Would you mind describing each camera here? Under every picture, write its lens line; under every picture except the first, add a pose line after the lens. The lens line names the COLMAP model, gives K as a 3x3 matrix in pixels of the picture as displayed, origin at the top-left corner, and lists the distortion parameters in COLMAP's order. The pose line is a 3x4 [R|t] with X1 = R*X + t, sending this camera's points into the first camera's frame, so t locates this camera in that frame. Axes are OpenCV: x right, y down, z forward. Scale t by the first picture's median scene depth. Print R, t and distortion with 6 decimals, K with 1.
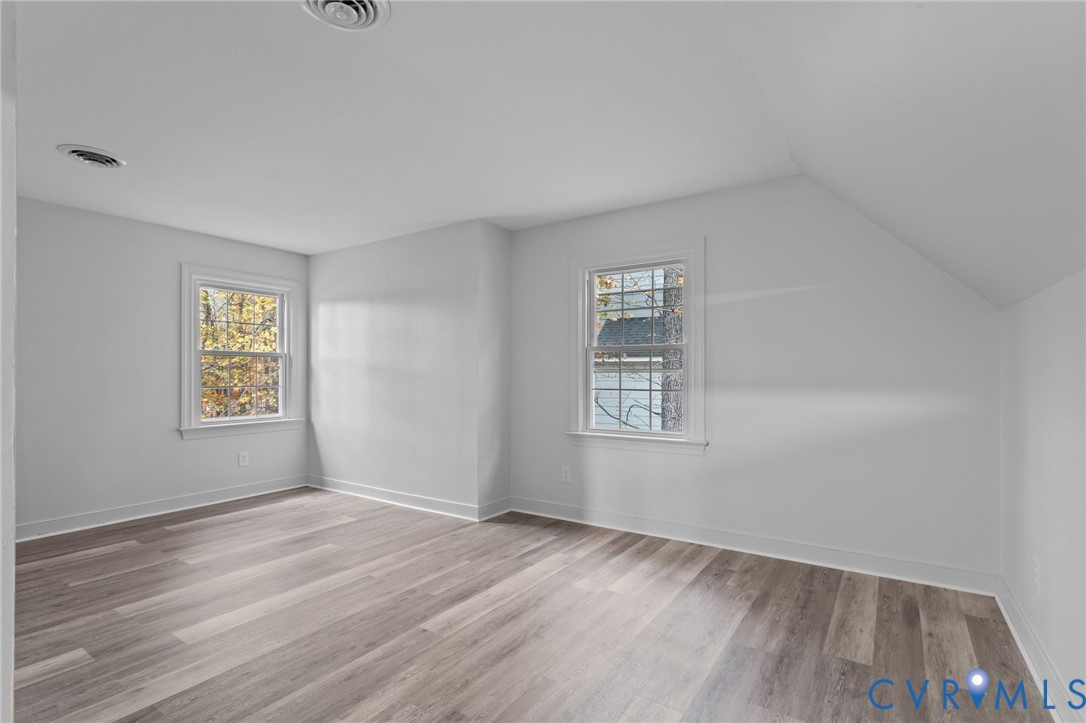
lens RADIAL K [[516.9, 0, 541.8], [0, 516.9, 364.5], [0, 0, 1]] dist [0.003414, 0.000675]
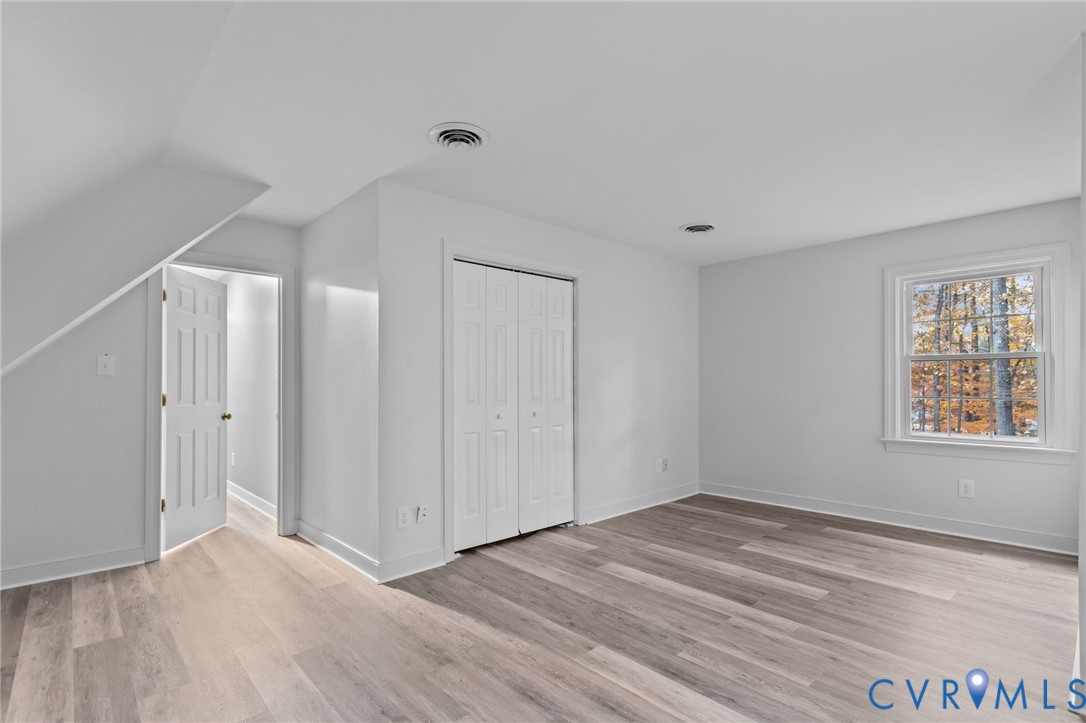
lens RADIAL K [[516.9, 0, 541.8], [0, 516.9, 364.5], [0, 0, 1]] dist [0.003414, 0.000675]
pose [[-0.229848, -0.034042, -0.972631, 0.601751], [0.021428, 0.998969, -0.040028, 0.015004], [0.972991, -0.030042, -0.228882, 0.914085]]
